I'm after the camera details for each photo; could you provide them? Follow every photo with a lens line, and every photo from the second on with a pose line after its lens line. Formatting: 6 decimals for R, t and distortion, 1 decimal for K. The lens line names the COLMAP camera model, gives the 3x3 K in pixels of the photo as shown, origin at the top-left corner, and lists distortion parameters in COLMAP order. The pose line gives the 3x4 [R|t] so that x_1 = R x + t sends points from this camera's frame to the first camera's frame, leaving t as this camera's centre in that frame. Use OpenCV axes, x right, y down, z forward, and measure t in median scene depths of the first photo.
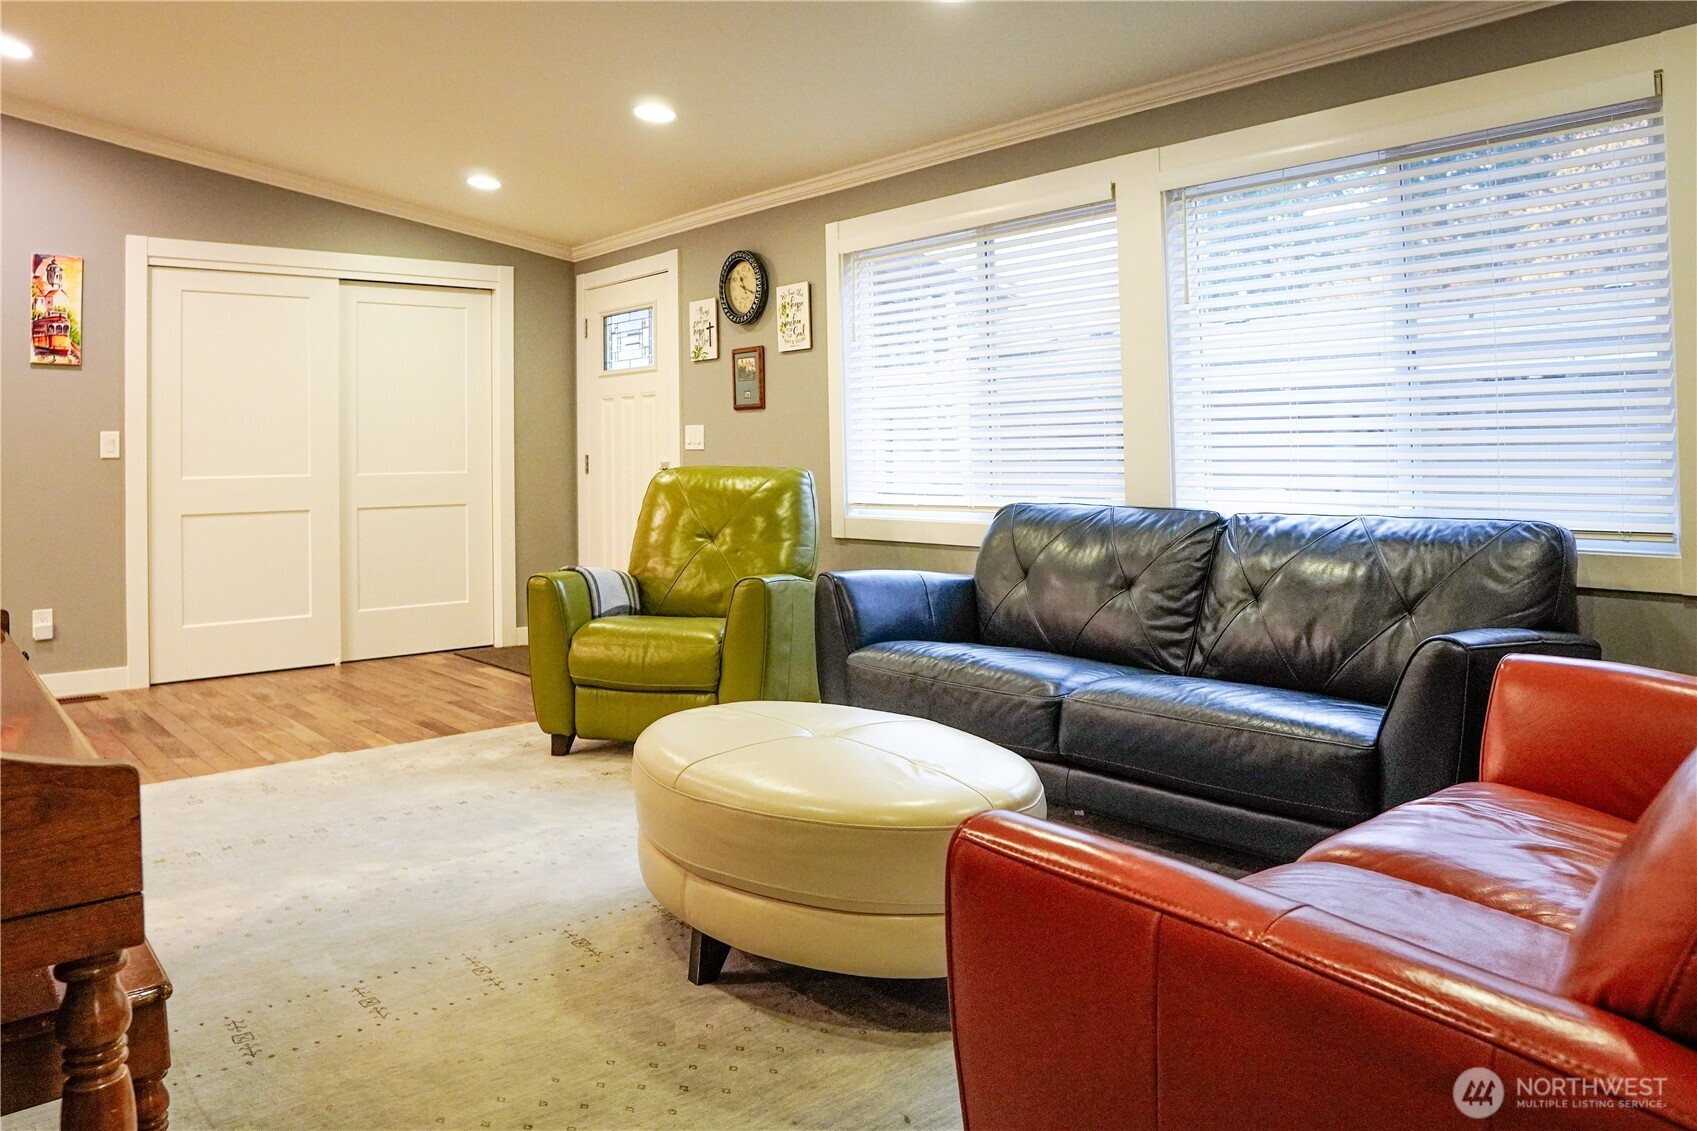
lens RADIAL K [[1238.5, 0, 849.9], [0, 1238.5, 561.4], [0, 0, 1]] dist [-0.002711, -0.000561]
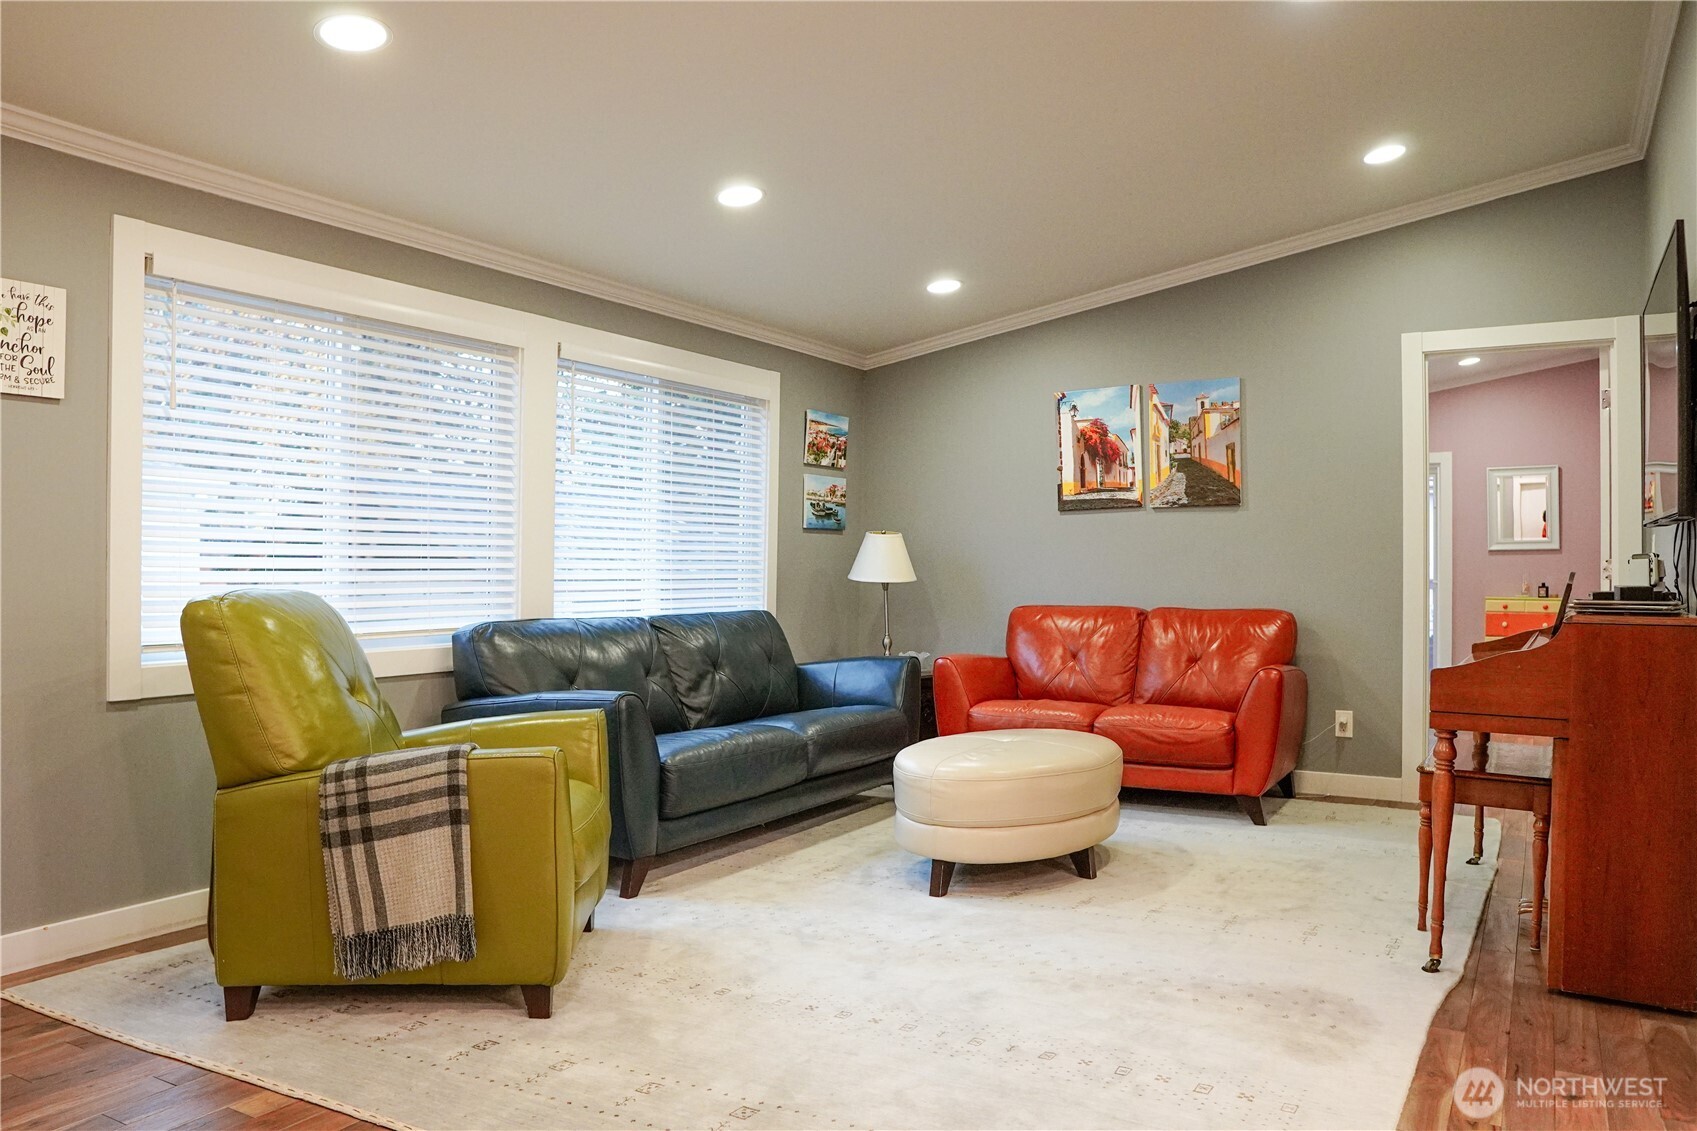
lens RADIAL K [[1238.5, 0, 850.5], [0, 1238.5, 565.1], [0, 0, 1]] dist [-0.002711, -0.000561]
pose [[-0.359888, 0.002596, 0.932992, -0.753550], [0.085819, 0.995849, 0.030333, -0.078466], [-0.929040, 0.090985, -0.358617, 0.890023]]
